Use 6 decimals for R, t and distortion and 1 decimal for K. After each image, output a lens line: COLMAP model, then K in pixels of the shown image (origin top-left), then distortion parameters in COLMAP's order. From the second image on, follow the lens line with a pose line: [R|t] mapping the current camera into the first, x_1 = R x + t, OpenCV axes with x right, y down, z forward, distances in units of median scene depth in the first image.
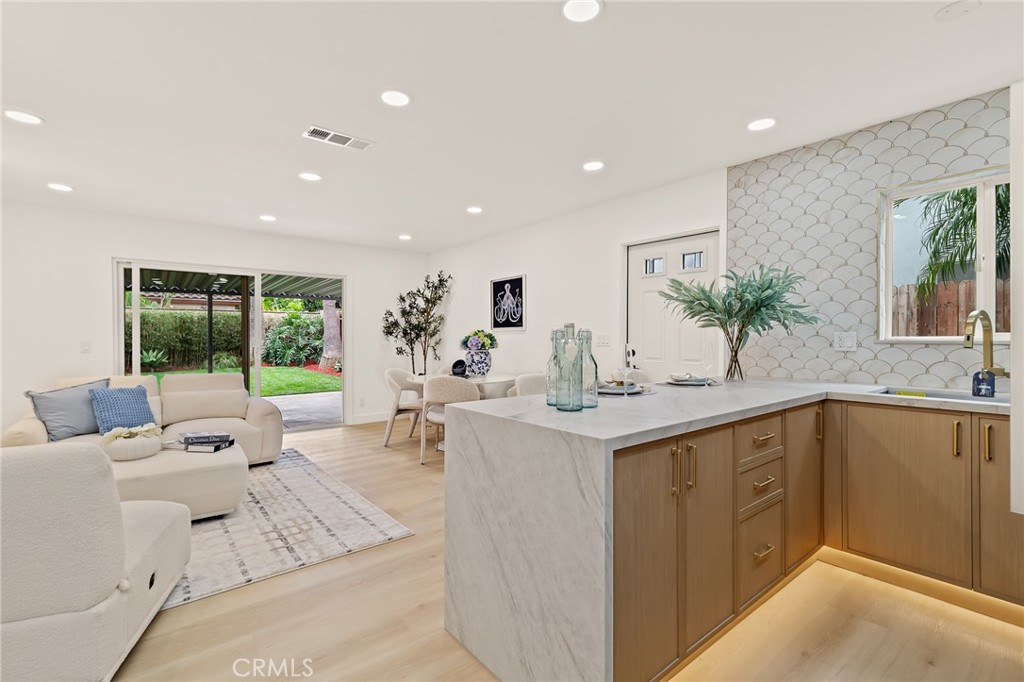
lens RADIAL K [[462.1, 0, 513.1], [0, 462.1, 341.3], [0, 0, 1]] dist [0.005987, 0.001802]
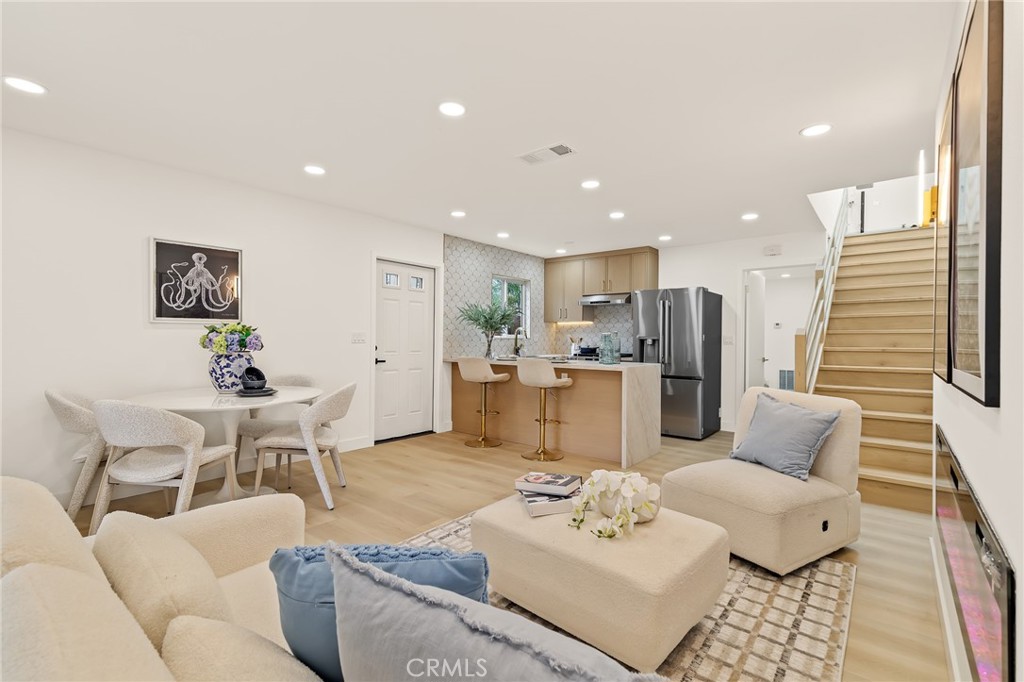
lens RADIAL K [[462.1, 0, 506.2], [0, 462.1, 342.1], [0, 0, 1]] dist [0.005987, 0.001802]
pose [[-0.195108, -0.012880, 0.980697, -1.211099], [-0.002389, 0.999917, 0.012657, -0.007807], [-0.980779, 0.000127, -0.195123, 1.102690]]
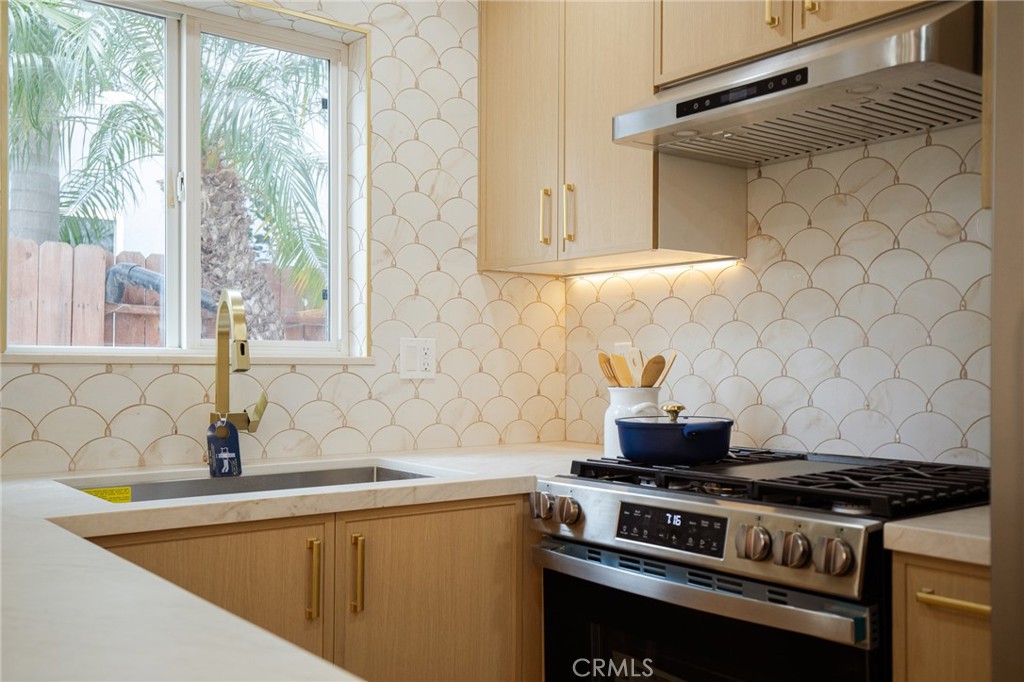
lens RADIAL K [[978.6, 0, 504.4], [0, 978.6, 349.0], [0, 0, 1]] dist [0.078094, 0.000000]
pose [[0.010036, 0.017470, 0.999797, 0.015162], [0.000372, 0.999847, -0.017474, 0.005807], [-0.999950, 0.000547, 0.010028, 0.482608]]
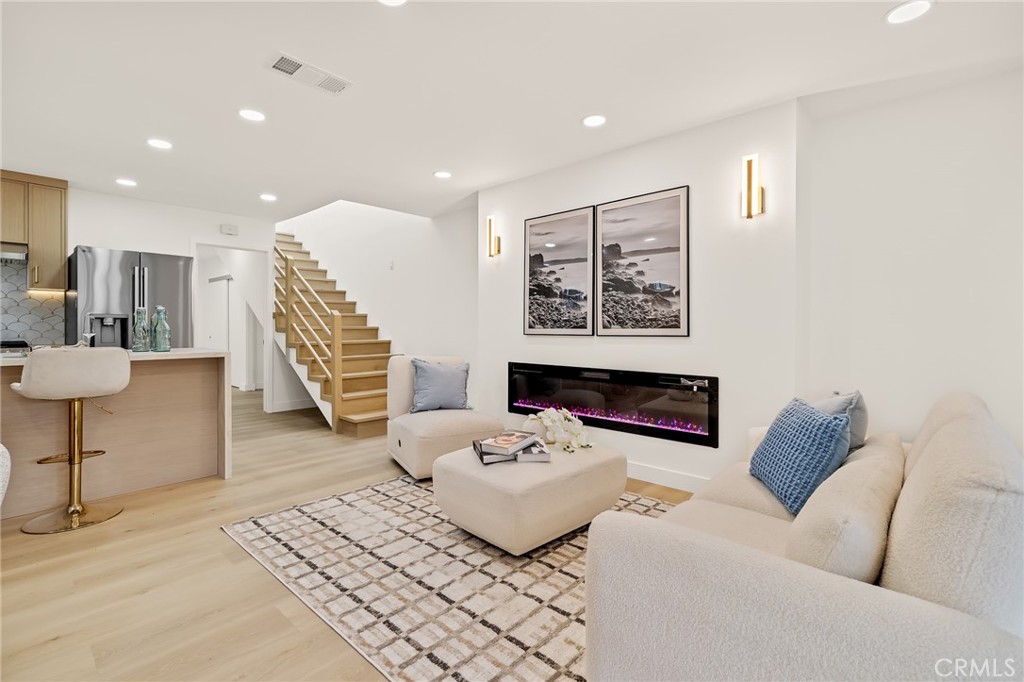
lens RADIAL K [[462.1, 0, 507.2], [0, 462.1, 329.2], [0, 0, 1]] dist [0.005987, 0.001802]
pose [[-0.990144, -0.003833, -0.140001, -0.529684], [-0.005570, 0.999912, 0.012014, 0.010317], [0.139943, 0.012675, -0.990078, 1.603997]]
